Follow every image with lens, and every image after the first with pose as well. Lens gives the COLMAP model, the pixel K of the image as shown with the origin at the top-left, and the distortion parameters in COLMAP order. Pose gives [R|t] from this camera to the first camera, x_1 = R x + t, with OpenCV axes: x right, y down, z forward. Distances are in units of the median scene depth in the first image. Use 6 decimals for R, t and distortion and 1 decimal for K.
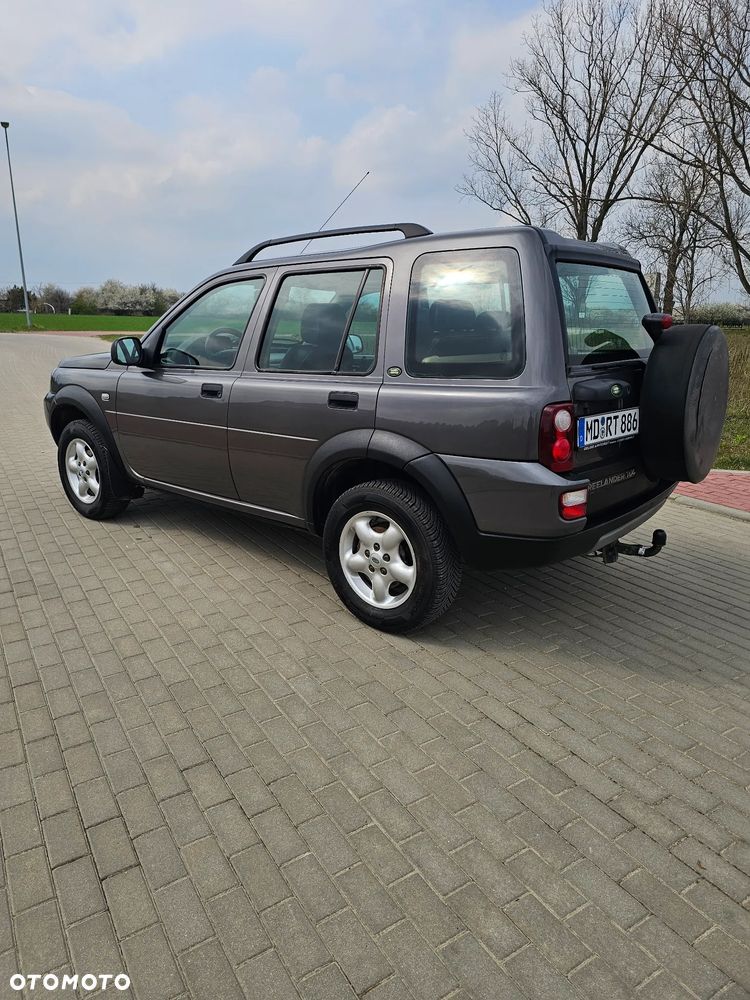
lens RADIAL K [[666.5, 0, 379.1], [0, 666.5, 485.1], [0, 0, 1]] dist [0.046507, -0.044427]
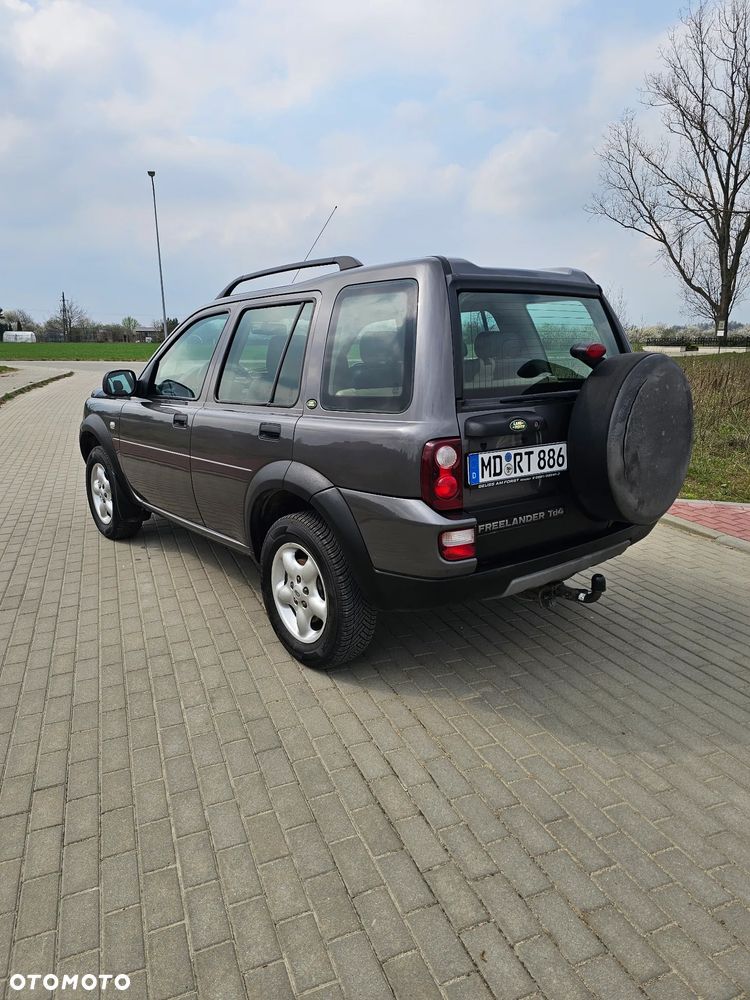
lens RADIAL K [[666.5, 0, 379.1], [0, 666.5, 485.1], [0, 0, 1]] dist [0.046507, -0.044427]
pose [[0.984158, 0.020917, -0.176056, 0.288772], [-0.026889, 0.999139, -0.031606, -0.019420], [0.175243, 0.035839, 0.983873, 0.039913]]
